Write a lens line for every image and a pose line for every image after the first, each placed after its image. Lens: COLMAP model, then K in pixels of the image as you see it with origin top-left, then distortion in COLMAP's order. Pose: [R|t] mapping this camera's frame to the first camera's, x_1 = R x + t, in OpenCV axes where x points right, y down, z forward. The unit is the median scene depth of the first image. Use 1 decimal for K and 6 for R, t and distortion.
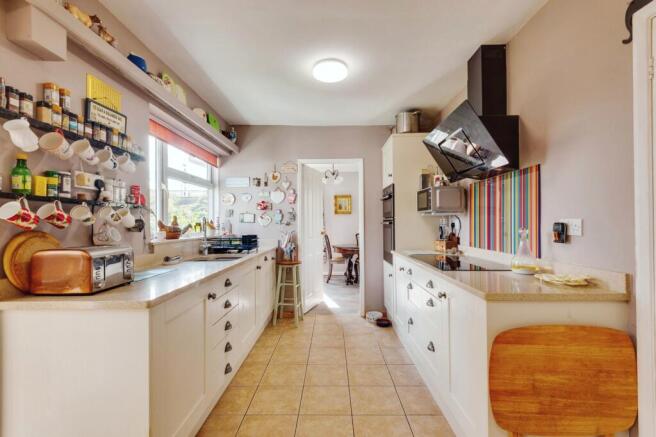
lens RADIAL K [[301.6, 0, 328.0], [0, 301.6, 218.5], [0, 0, 1]] dist [0.013696, -0.000917]
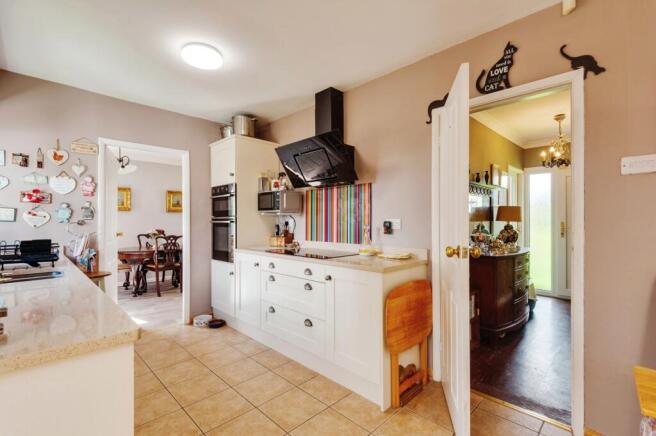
lens RADIAL K [[301.6, 0, 328.0], [0, 301.6, 218.0], [0, 0, 1]] dist [0.013696, -0.000917]
pose [[0.693172, 0.008313, 0.720724, -0.323143], [-0.010127, 0.999947, -0.001794, 0.001013], [-0.720701, -0.006055, 0.693220, 0.070192]]
